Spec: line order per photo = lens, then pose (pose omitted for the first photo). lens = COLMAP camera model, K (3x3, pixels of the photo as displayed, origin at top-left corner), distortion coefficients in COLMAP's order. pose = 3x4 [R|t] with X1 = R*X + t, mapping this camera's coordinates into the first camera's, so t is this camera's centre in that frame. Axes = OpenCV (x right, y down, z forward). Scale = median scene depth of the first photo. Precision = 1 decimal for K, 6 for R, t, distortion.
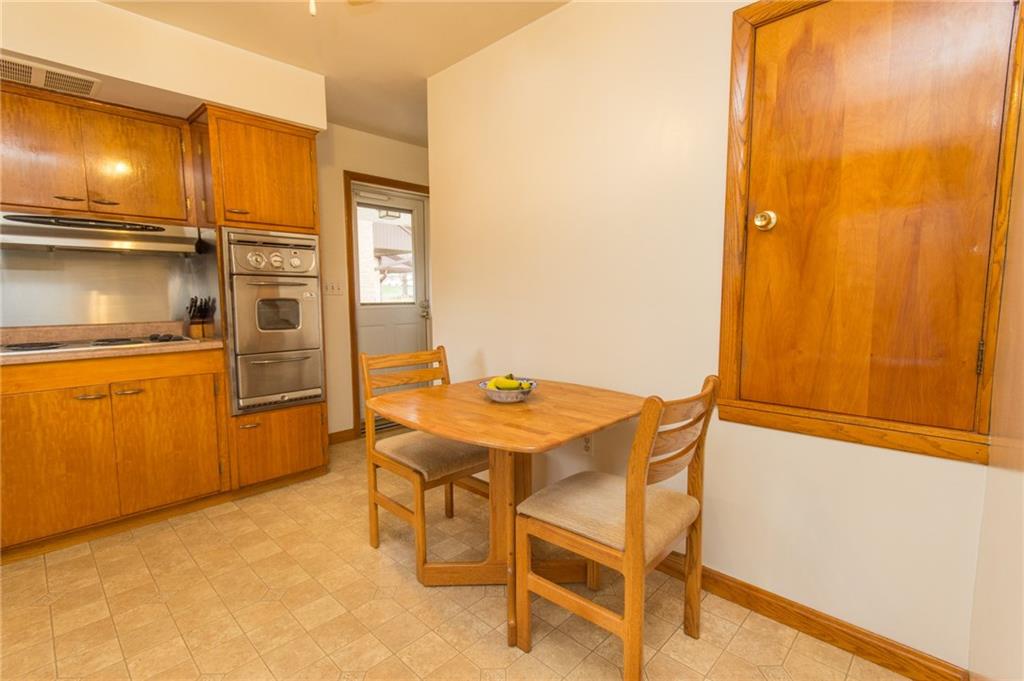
lens RADIAL K [[470.1, 0, 512.9], [0, 470.1, 340.6], [0, 0, 1]] dist [0.001192, 0.000109]
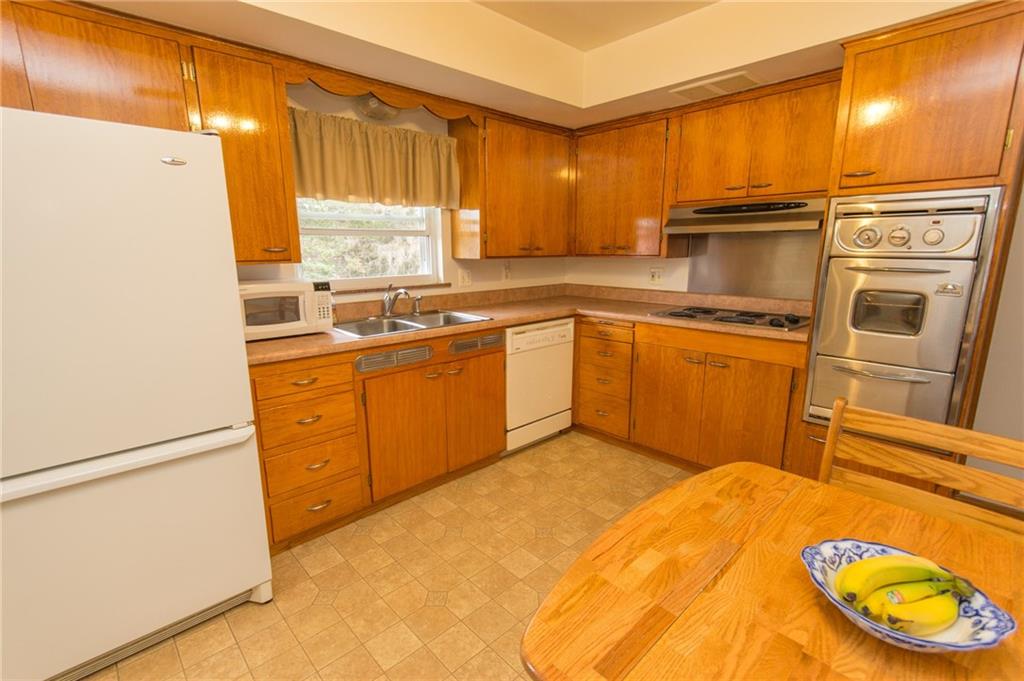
lens RADIAL K [[470.1, 0, 512.7], [0, 470.1, 346.1], [0, 0, 1]] dist [0.001192, 0.000109]
pose [[-0.039370, 0.213068, -0.976244, 0.264440], [-0.086446, 0.972612, 0.215762, -0.122439], [0.995478, 0.092887, -0.019872, 0.498024]]
